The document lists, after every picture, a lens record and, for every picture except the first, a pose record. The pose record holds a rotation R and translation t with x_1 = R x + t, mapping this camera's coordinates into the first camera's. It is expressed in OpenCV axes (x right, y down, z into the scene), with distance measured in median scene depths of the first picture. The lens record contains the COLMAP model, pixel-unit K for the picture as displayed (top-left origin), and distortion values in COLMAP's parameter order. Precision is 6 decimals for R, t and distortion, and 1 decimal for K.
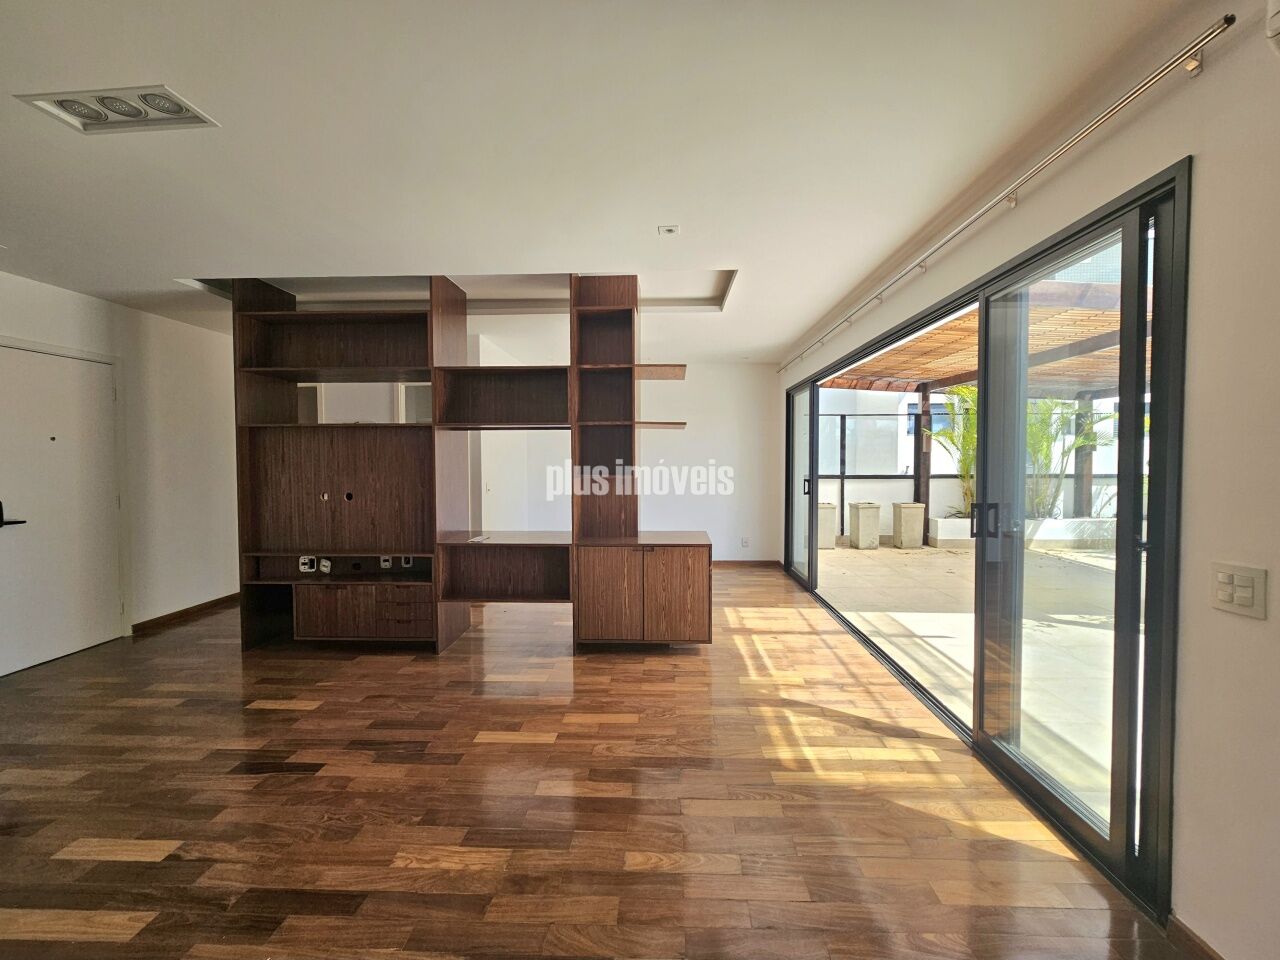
lens RADIAL K [[523.7, 0, 645.0], [0, 523.7, 474.9], [0, 0, 1]] dist [0.002879, 0.000429]
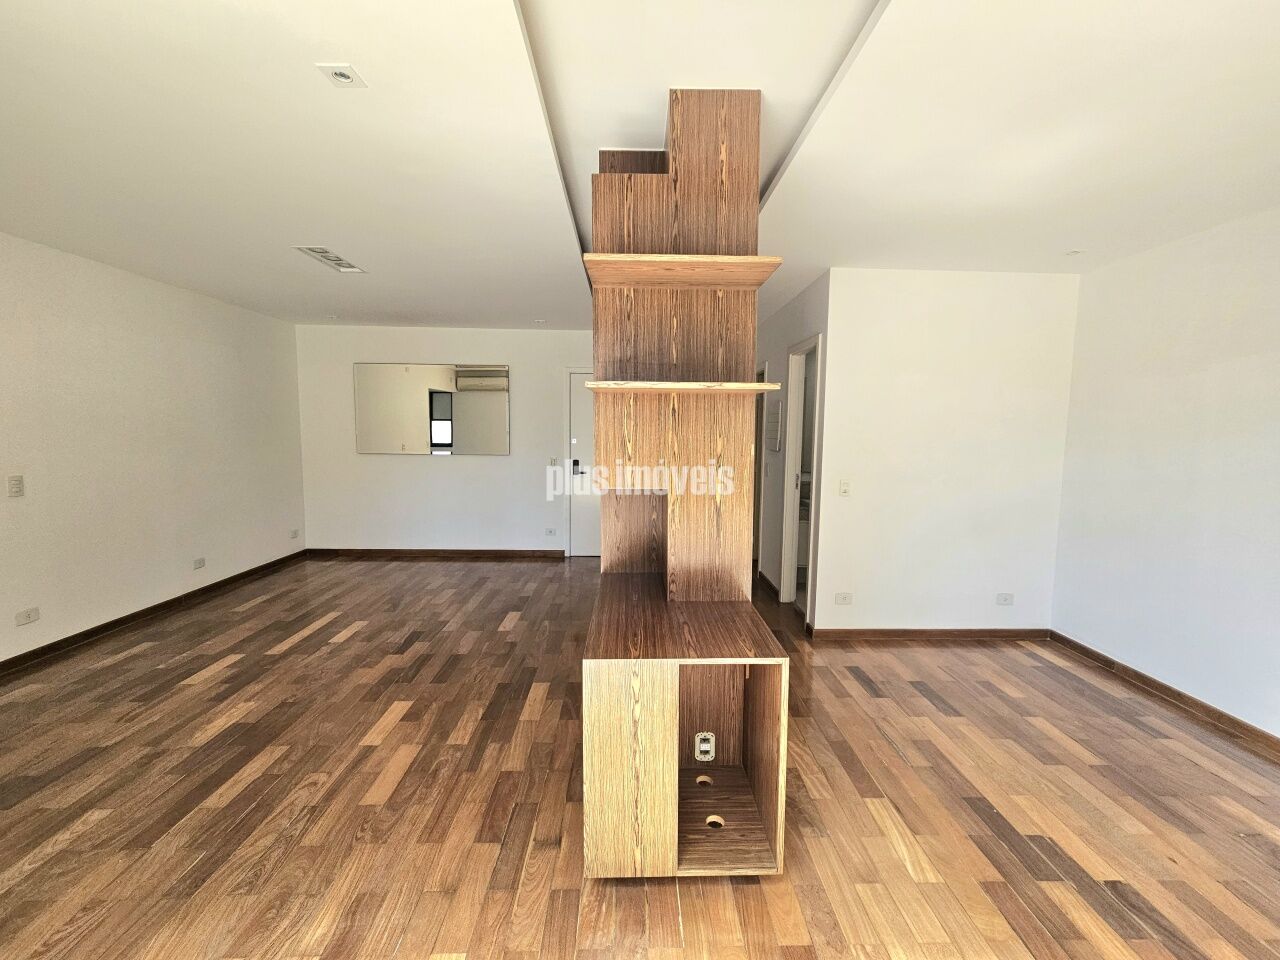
lens RADIAL K [[523.7, 0, 646.0], [0, 523.7, 477.1], [0, 0, 1]] dist [0.002879, 0.000429]
pose [[0.081243, 0.088982, -0.992714, 0.804463], [-0.044017, 0.995355, 0.085617, -0.080758], [0.995722, 0.036741, 0.084783, 1.484165]]
